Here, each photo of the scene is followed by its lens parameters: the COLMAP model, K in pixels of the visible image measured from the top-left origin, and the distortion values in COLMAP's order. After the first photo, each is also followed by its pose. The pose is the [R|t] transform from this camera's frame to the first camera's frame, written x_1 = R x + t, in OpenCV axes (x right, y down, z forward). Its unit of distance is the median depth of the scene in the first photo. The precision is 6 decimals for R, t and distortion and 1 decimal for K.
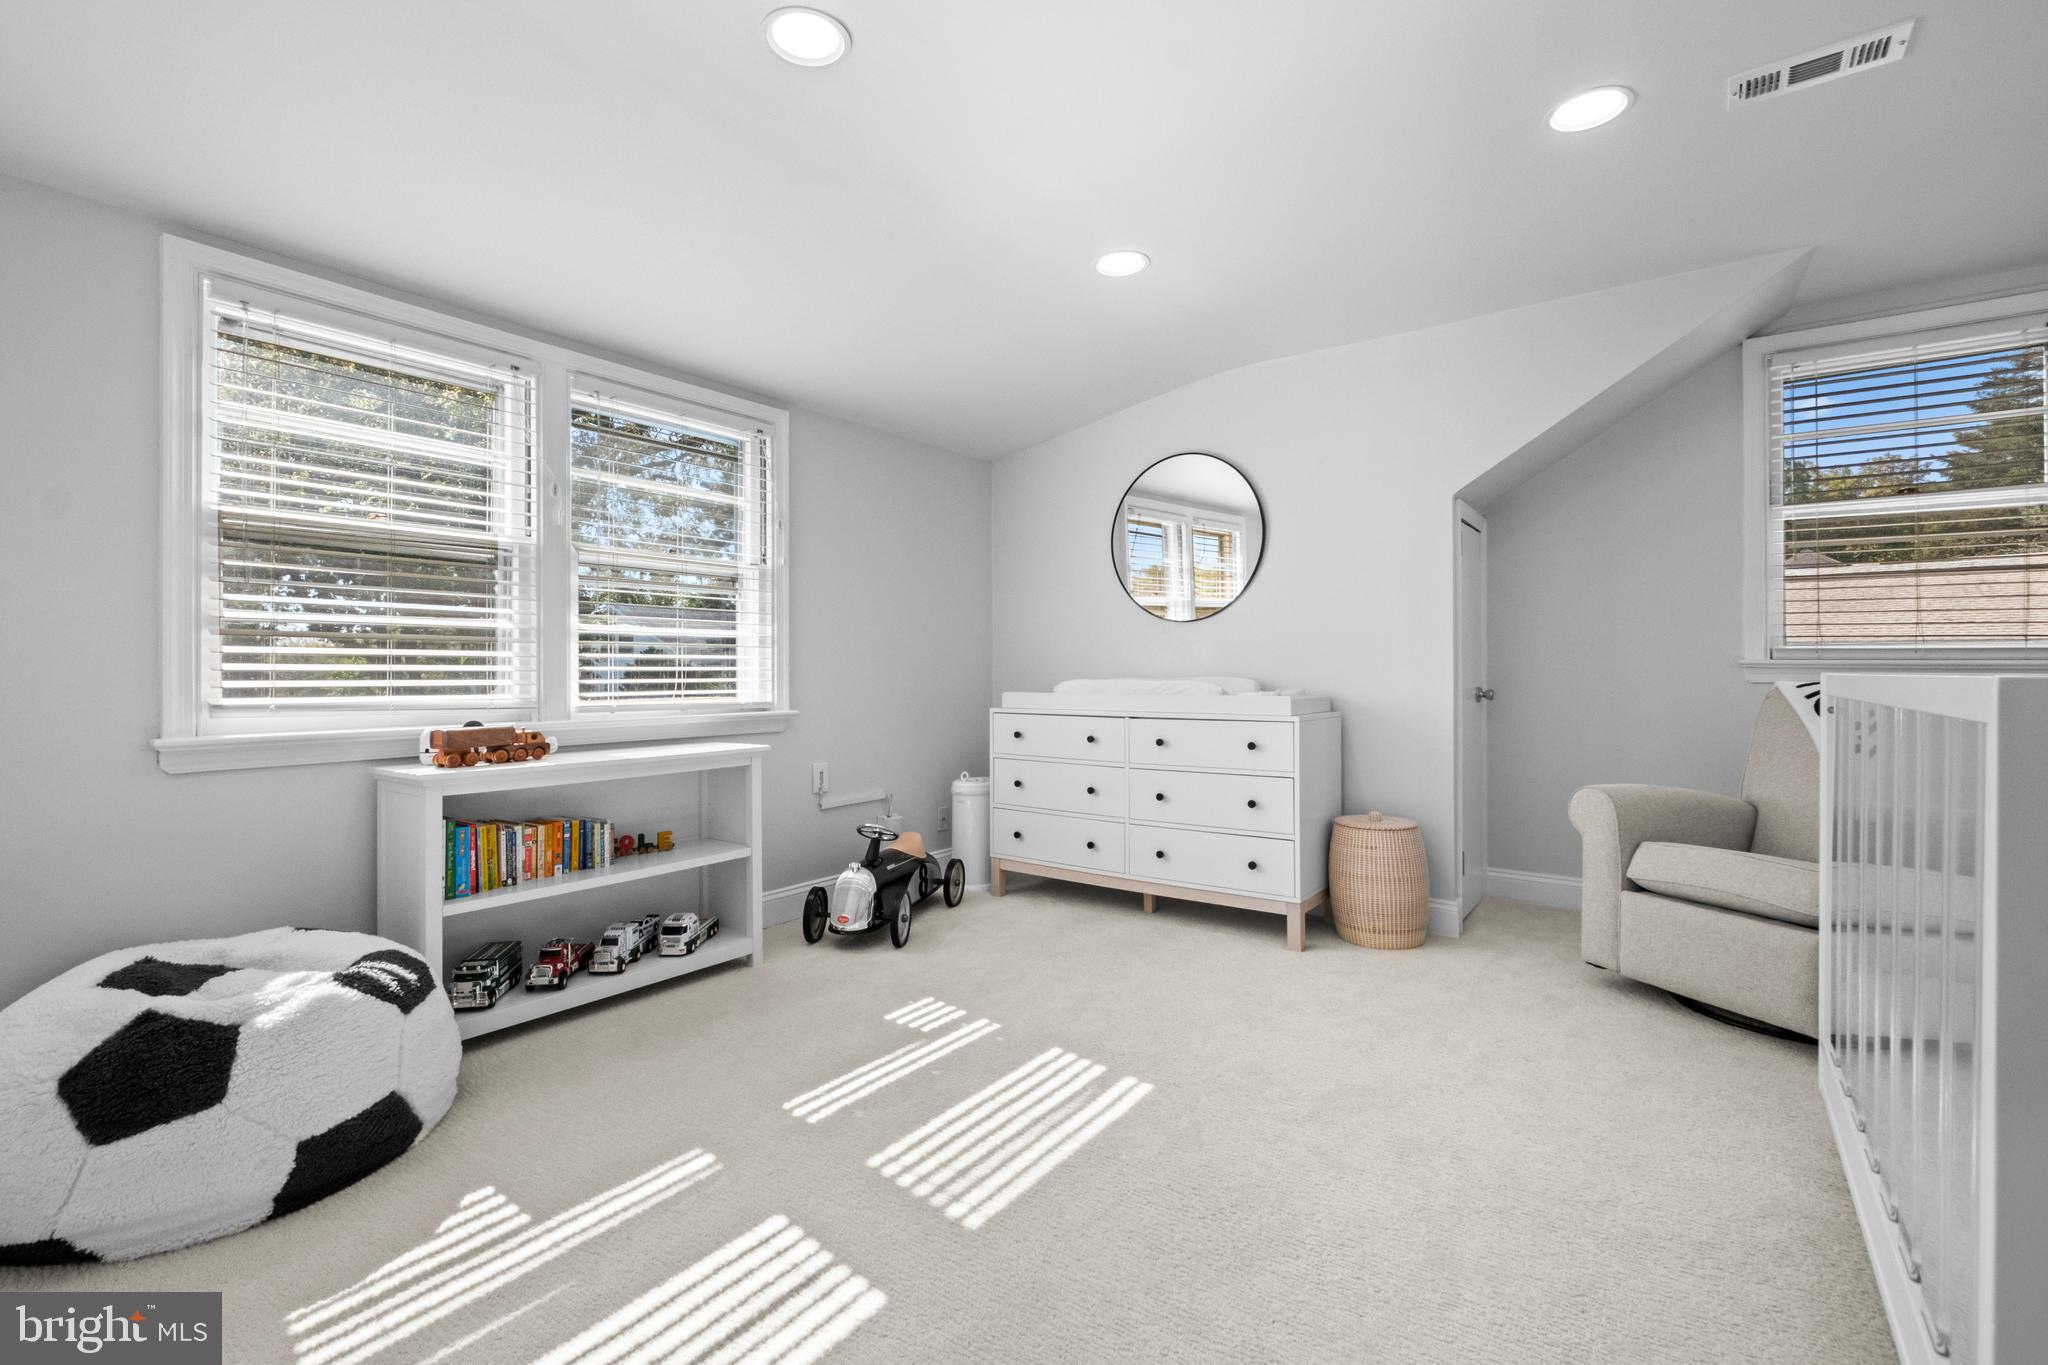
lens RADIAL K [[915.2, 0, 1027.7], [0, 915.2, 701.9], [0, 0, 1]] dist [0.000780, 0.000013]
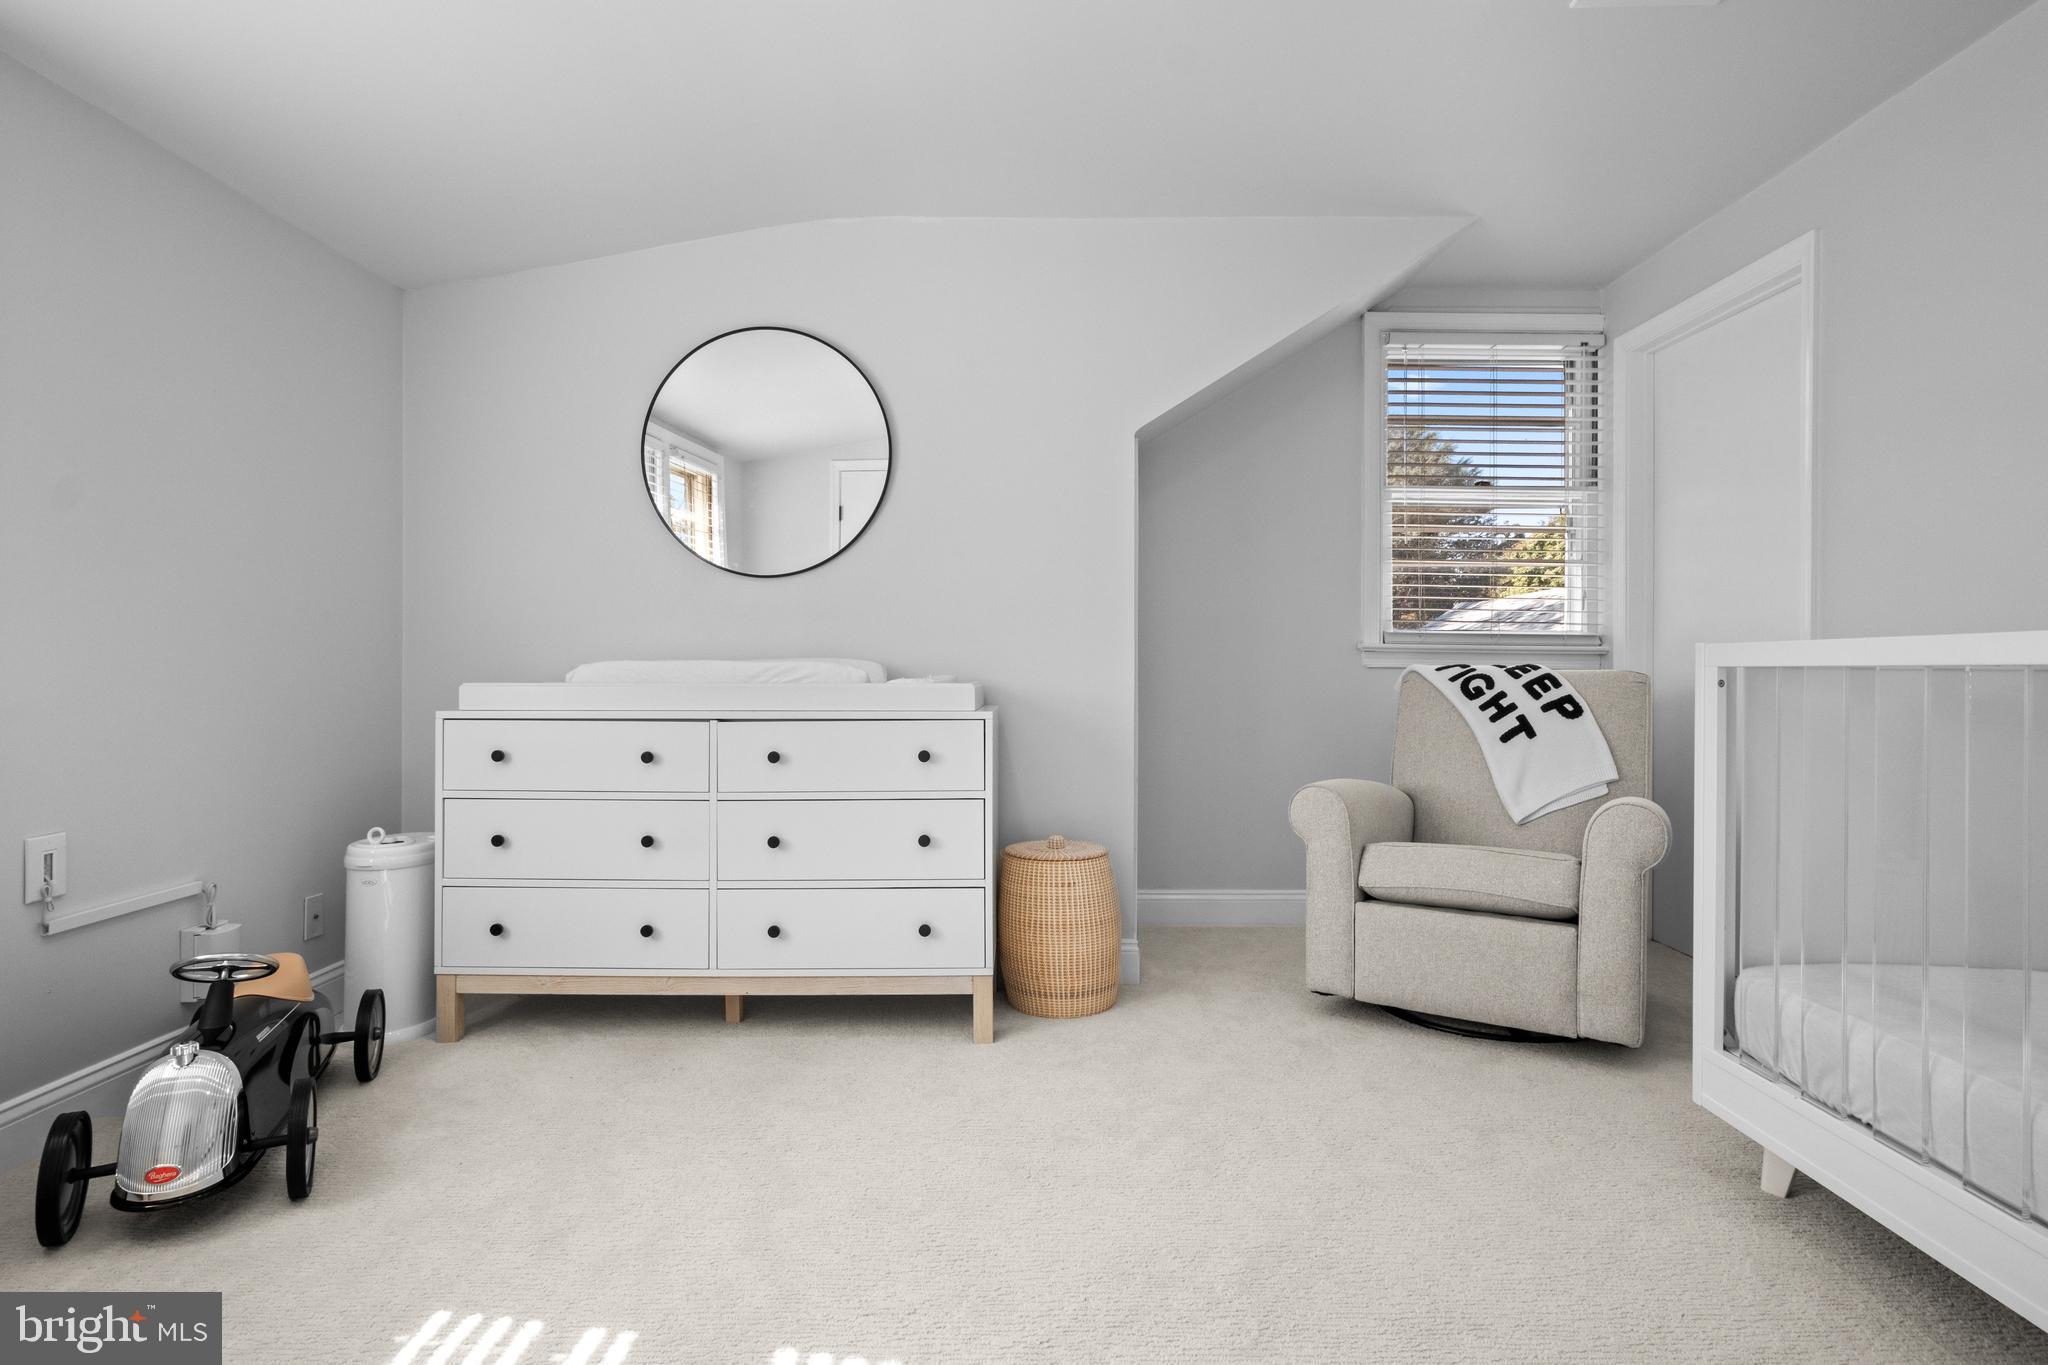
lens RADIAL K [[1069.6, 0, 1024.0], [0, 1069.6, 682.5], [0, 0, 1]] dist [-0.003556, 0.008768]
pose [[0.805867, -0.003523, 0.592086, -0.167468], [0.016259, 0.999737, -0.016181, 0.006820], [-0.591873, 0.022667, 0.805712, 0.299636]]
